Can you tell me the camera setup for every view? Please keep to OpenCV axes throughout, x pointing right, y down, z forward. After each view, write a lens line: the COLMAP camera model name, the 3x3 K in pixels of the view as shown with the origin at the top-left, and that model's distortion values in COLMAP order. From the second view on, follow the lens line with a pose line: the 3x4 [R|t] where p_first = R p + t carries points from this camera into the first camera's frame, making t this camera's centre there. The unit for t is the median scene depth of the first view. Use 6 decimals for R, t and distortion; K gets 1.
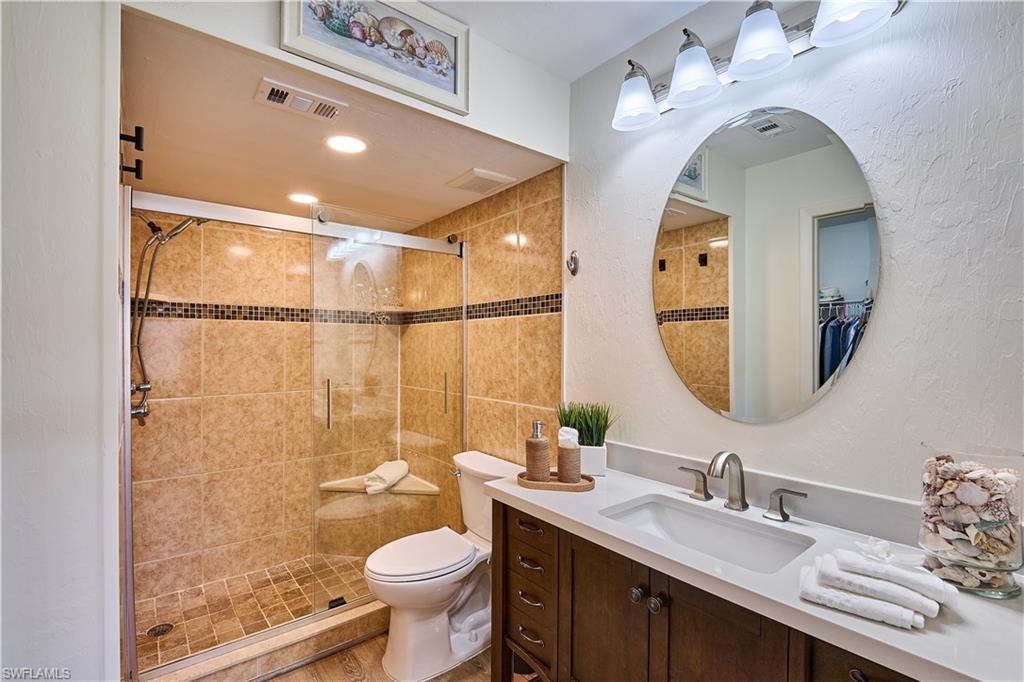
lens RADIAL K [[464.0, 0, 512.0], [0, 464.0, 341.0], [0, 0, 1]] dist [-0.000502, -0.021423]
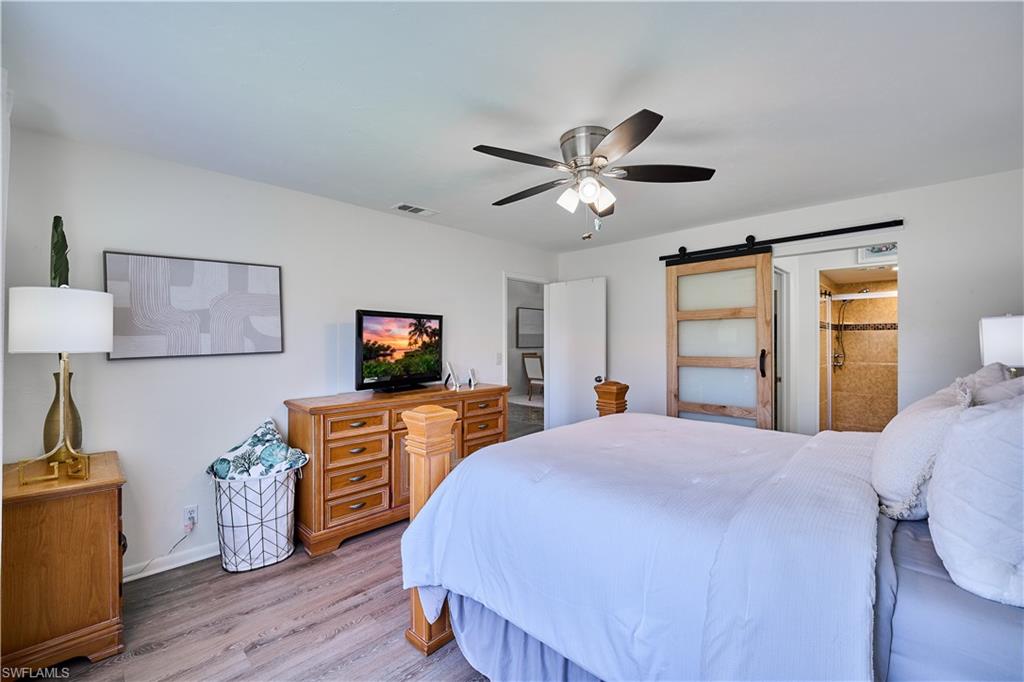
lens RADIAL K [[420.6, 0, 512.0], [0, 420.6, 341.0], [0, 0, 1]] dist [0.001247, -0.014219]
pose [[0.133536, -0.002647, -0.991040, 1.297991], [0.007576, 0.999970, -0.001650, -0.002478], [0.991015, -0.007288, 0.133552, -1.184081]]
